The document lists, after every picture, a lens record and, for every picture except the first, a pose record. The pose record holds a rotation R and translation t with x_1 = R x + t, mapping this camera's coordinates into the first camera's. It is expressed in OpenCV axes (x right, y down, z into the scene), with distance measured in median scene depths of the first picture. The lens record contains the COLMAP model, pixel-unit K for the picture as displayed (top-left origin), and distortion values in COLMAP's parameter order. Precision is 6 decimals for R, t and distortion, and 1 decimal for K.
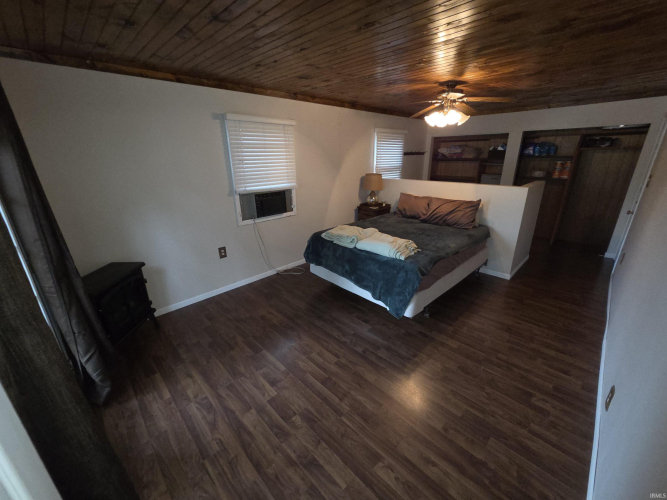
lens RADIAL K [[272.7, 0, 330.8], [0, 272.7, 249.5], [0, 0, 1]] dist [-0.000135, 0.000342]
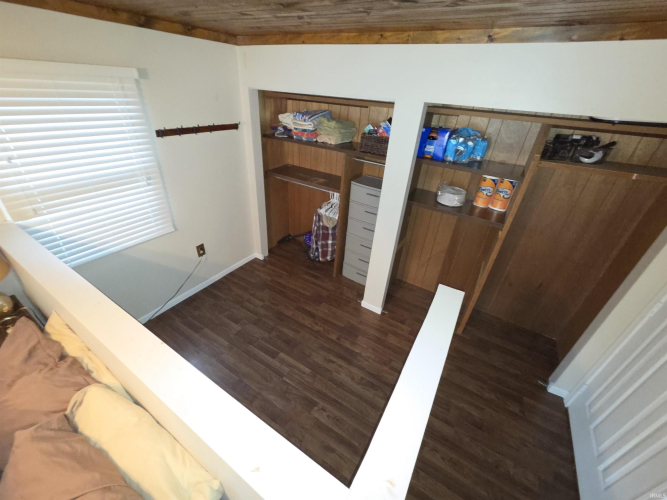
lens RADIAL K [[263.6, 0, 332.0], [0, 263.6, 238.9], [0, 0, 1]] dist [-0.001337, -0.000095]
pose [[0.961306, -0.069619, 0.266540, 0.439425], [0.019699, 0.982436, 0.185560, -0.298404], [-0.274776, -0.173129, 0.945793, 0.613272]]
